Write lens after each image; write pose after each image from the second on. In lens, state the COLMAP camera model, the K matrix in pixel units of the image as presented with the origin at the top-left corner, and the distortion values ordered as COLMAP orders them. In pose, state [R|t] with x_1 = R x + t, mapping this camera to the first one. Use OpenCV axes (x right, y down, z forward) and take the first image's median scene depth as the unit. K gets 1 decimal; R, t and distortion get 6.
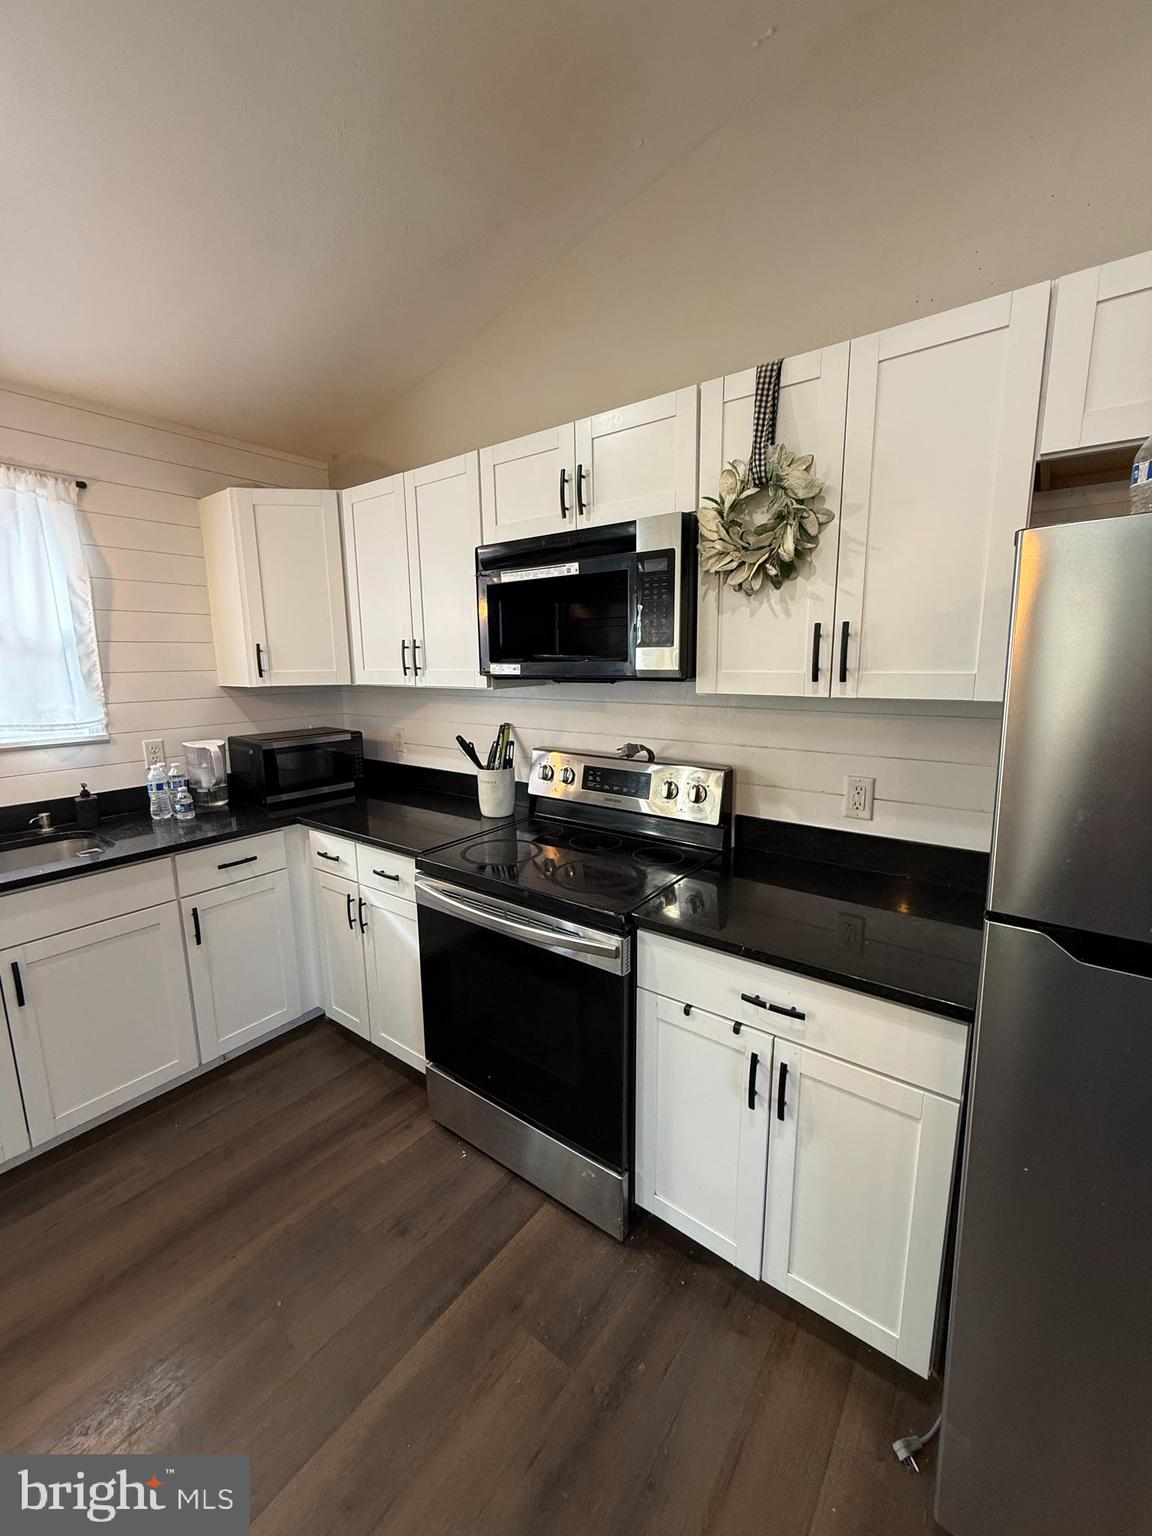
lens RADIAL K [[610.9, 0, 576.0], [0, 610.9, 768.0], [0, 0, 1]] dist [0.000802, 0.000005]
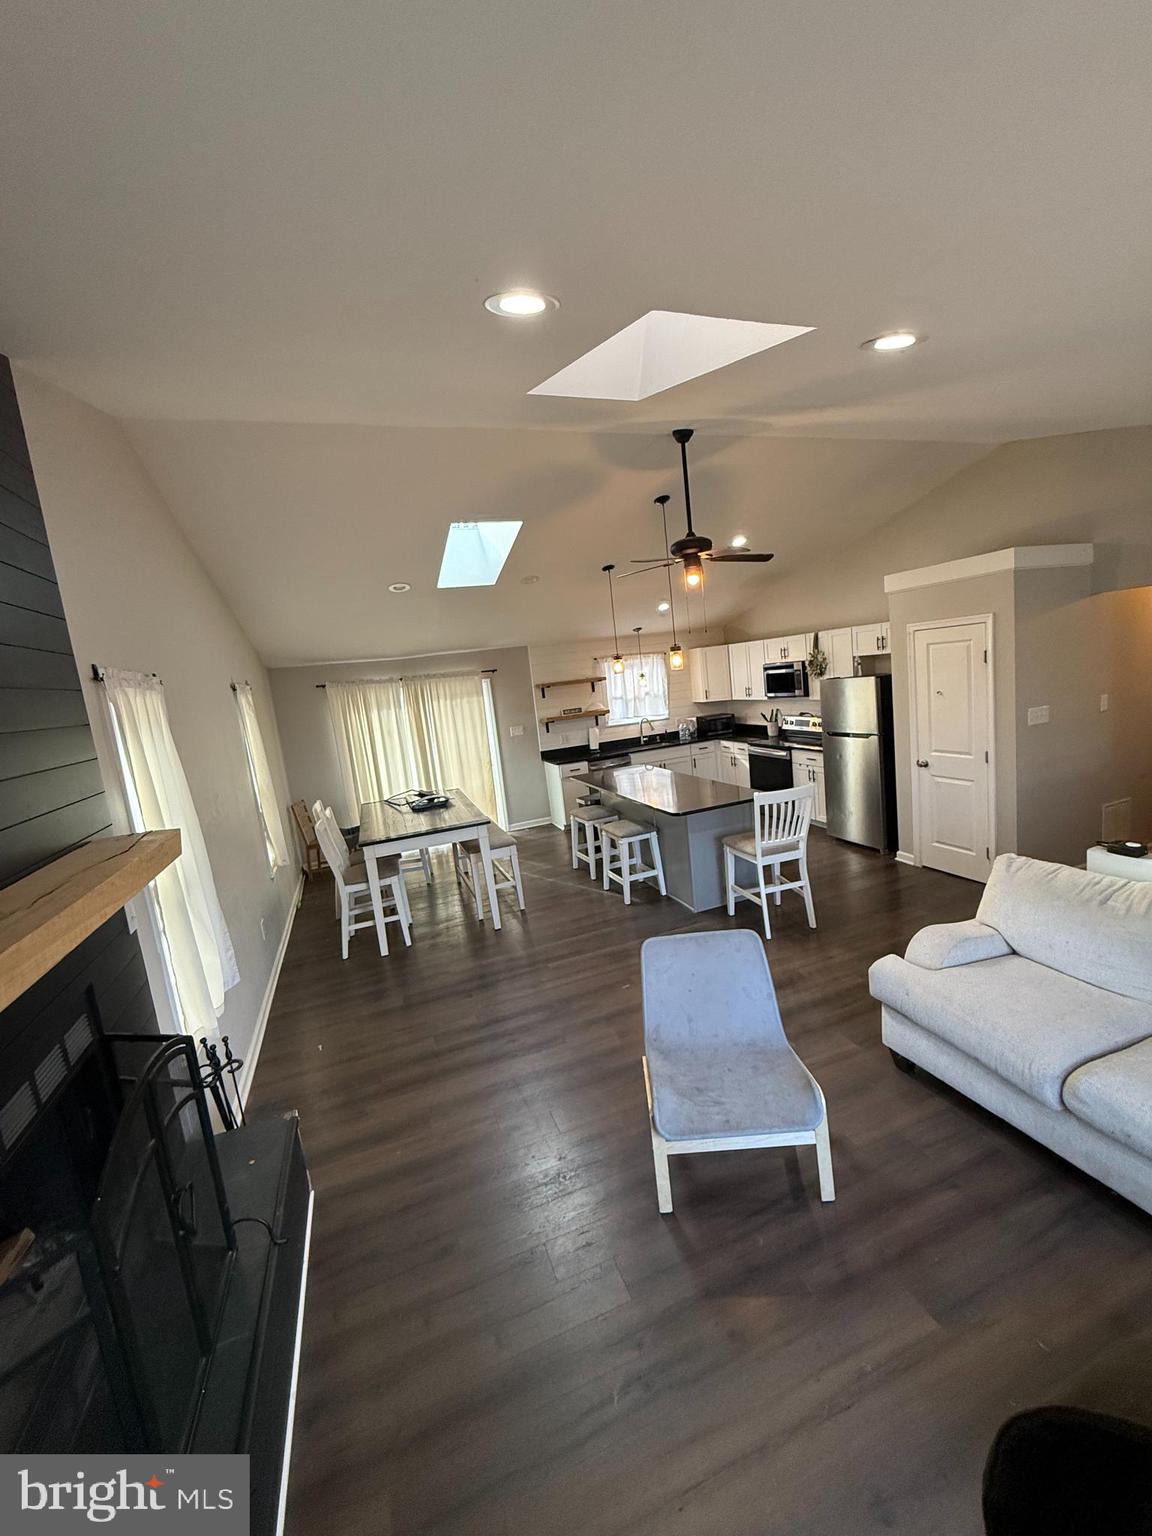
lens RADIAL K [[610.9, 0, 576.0], [0, 610.9, 768.0], [0, 0, 1]] dist [0.000802, 0.000005]
pose [[0.836235, 0.002395, -0.548366, 0.858757], [0.001510, 0.999977, 0.006671, 0.242600], [0.548369, -0.006407, 0.836212, -2.575236]]
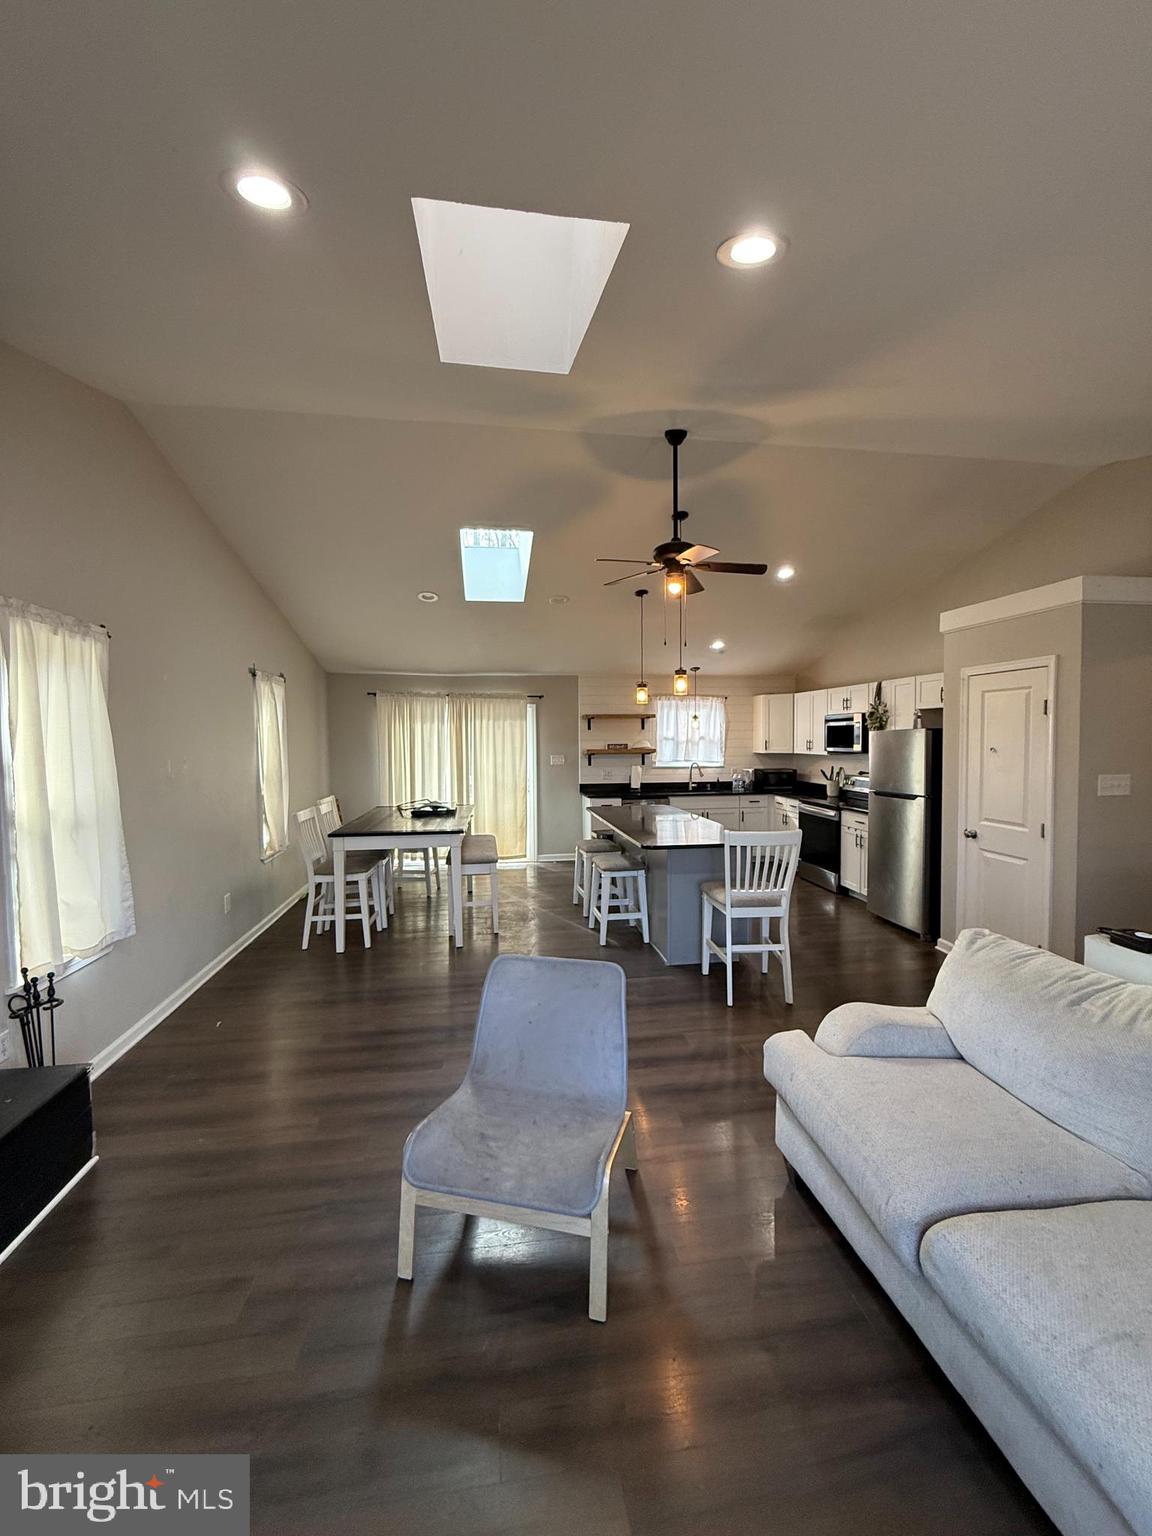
lens RADIAL K [[610.9, 0, 576.0], [0, 610.9, 768.0], [0, 0, 1]] dist [0.000802, 0.000005]
pose [[0.711580, 0.040418, -0.701441, 1.145204], [-0.127114, 0.989275, -0.071947, 0.334636], [0.691011, 0.140359, 0.709087, -2.173007]]
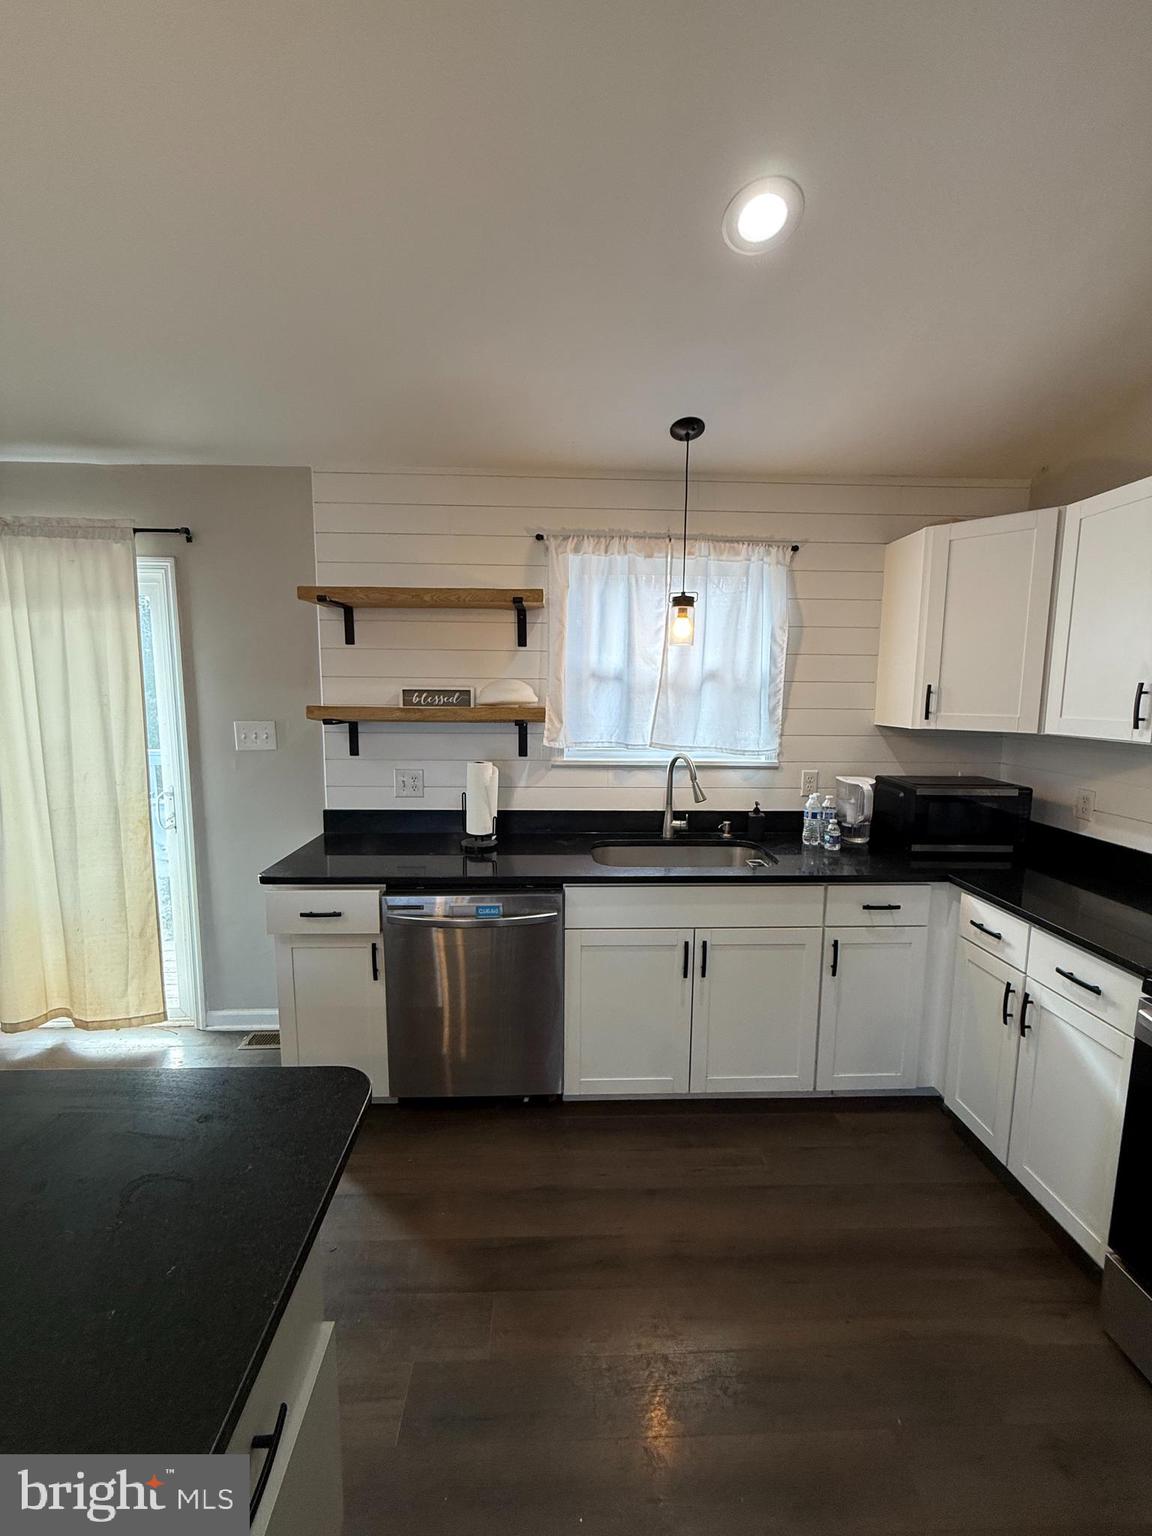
lens RADIAL K [[610.9, 0, 576.0], [0, 610.9, 768.0], [0, 0, 1]] dist [0.000802, 0.000005]
pose [[0.633324, 0.116893, -0.765007, -0.134222], [-0.154558, 0.987717, 0.022969, -0.012006], [0.758295, 0.103691, 0.643612, -0.023075]]
